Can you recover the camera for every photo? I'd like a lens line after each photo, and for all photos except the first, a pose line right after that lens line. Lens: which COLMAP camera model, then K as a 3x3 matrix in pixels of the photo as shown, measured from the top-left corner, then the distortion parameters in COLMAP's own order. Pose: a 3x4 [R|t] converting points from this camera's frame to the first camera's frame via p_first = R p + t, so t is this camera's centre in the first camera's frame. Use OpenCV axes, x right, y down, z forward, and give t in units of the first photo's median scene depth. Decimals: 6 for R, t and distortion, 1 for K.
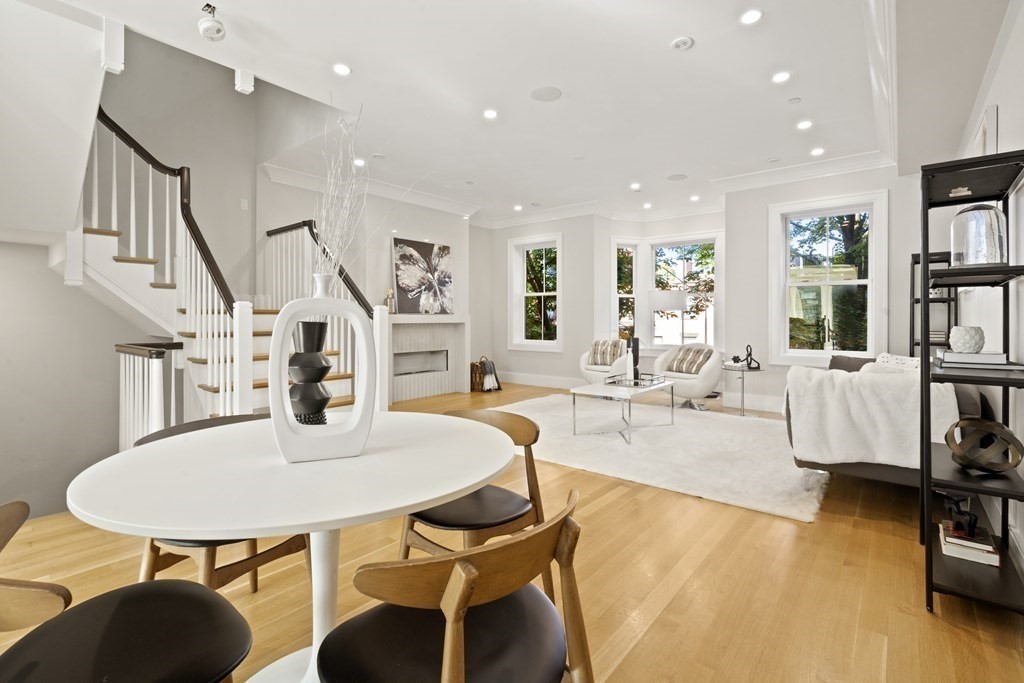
lens RADIAL K [[472.9, 0, 514.2], [0, 472.9, 319.0], [0, 0, 1]] dist [0.000228, 0.000061]
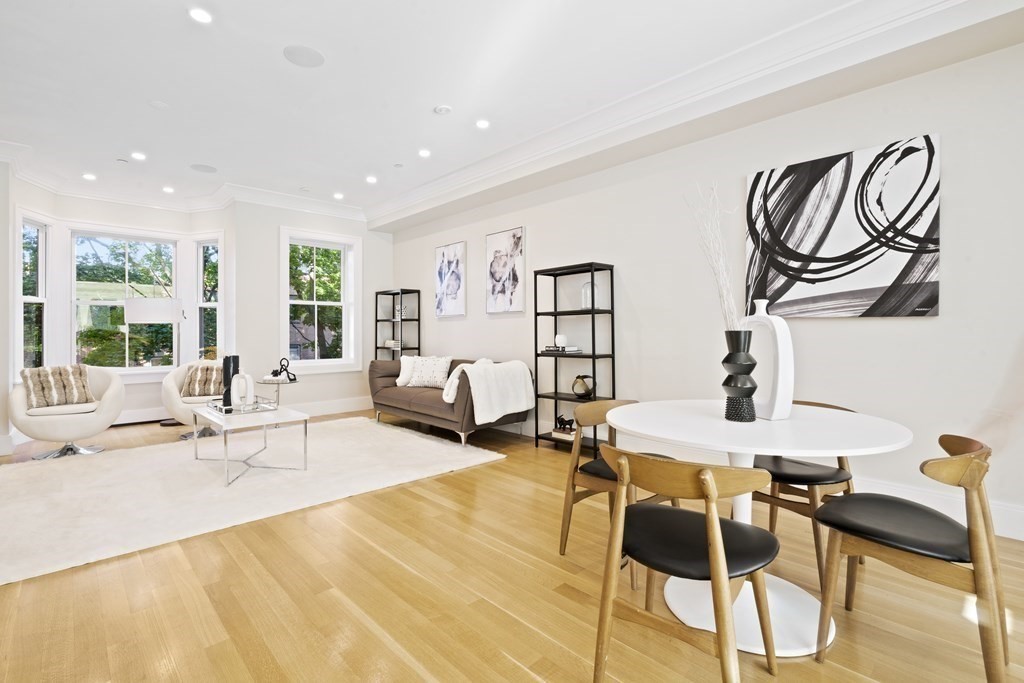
lens RADIAL K [[478.1, 0, 509.1], [0, 478.1, 326.4], [0, 0, 1]] dist [0.001127, 0.000461]
pose [[0.133160, 0.010877, 0.991035, -0.381147], [0.004113, 0.999925, -0.011527, -0.000502], [-0.991086, 0.005611, 0.133105, 0.293155]]
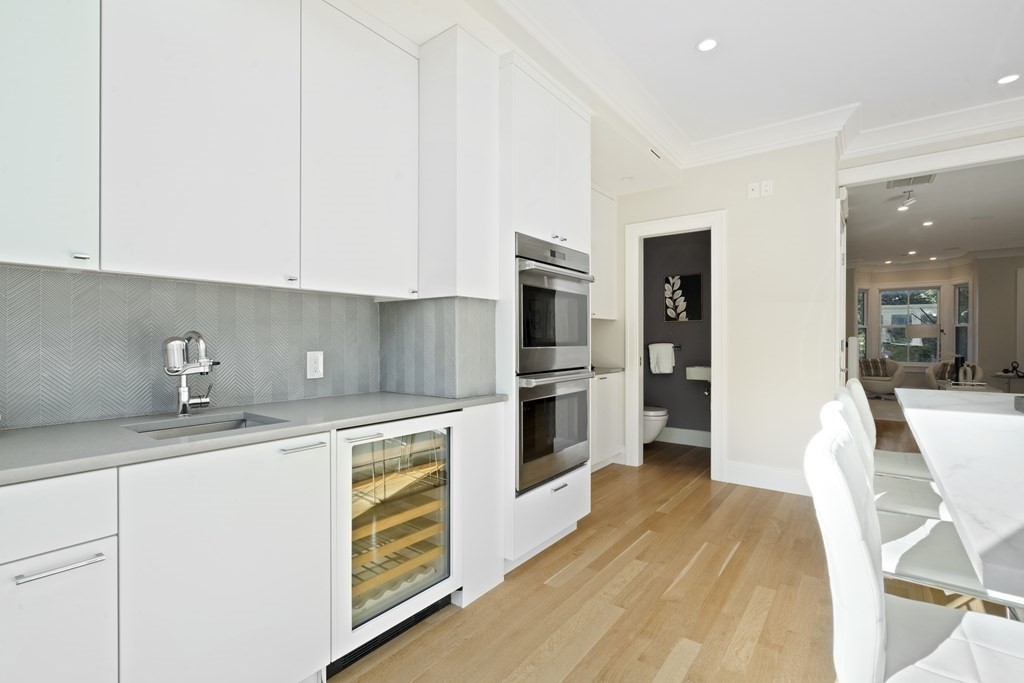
lens RADIAL K [[470.9, 0, 512.0], [0, 470.9, 341.5], [0, 0, 1]] dist [-0.000142, 0.000216]
pose [[0.999294, 0.002475, 0.037495, -0.938936], [-0.002550, 0.999995, 0.001943, -0.007144], [-0.037490, -0.002037, 0.999295, -0.364307]]
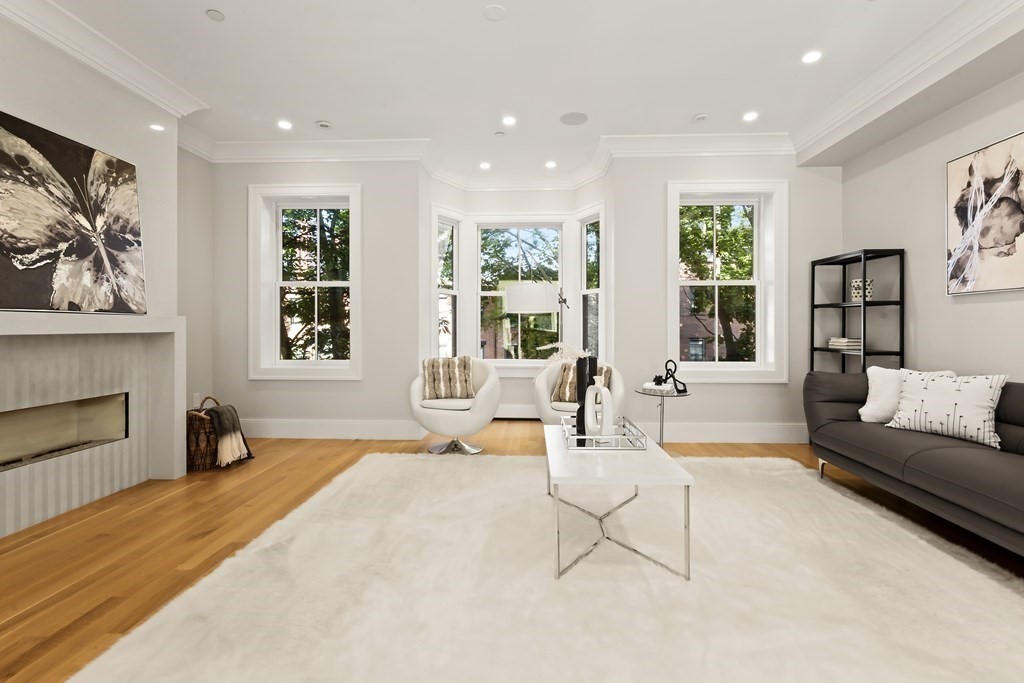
lens RADIAL K [[478.1, 0, 509.1], [0, 478.1, 326.4], [0, 0, 1]] dist [0.001127, 0.000461]
pose [[0.807478, 0.000488, 0.589897, -0.121715], [-0.000877, 1.000000, 0.000374, 0.001539], [-0.589897, -0.000820, 0.807478, 0.429725]]
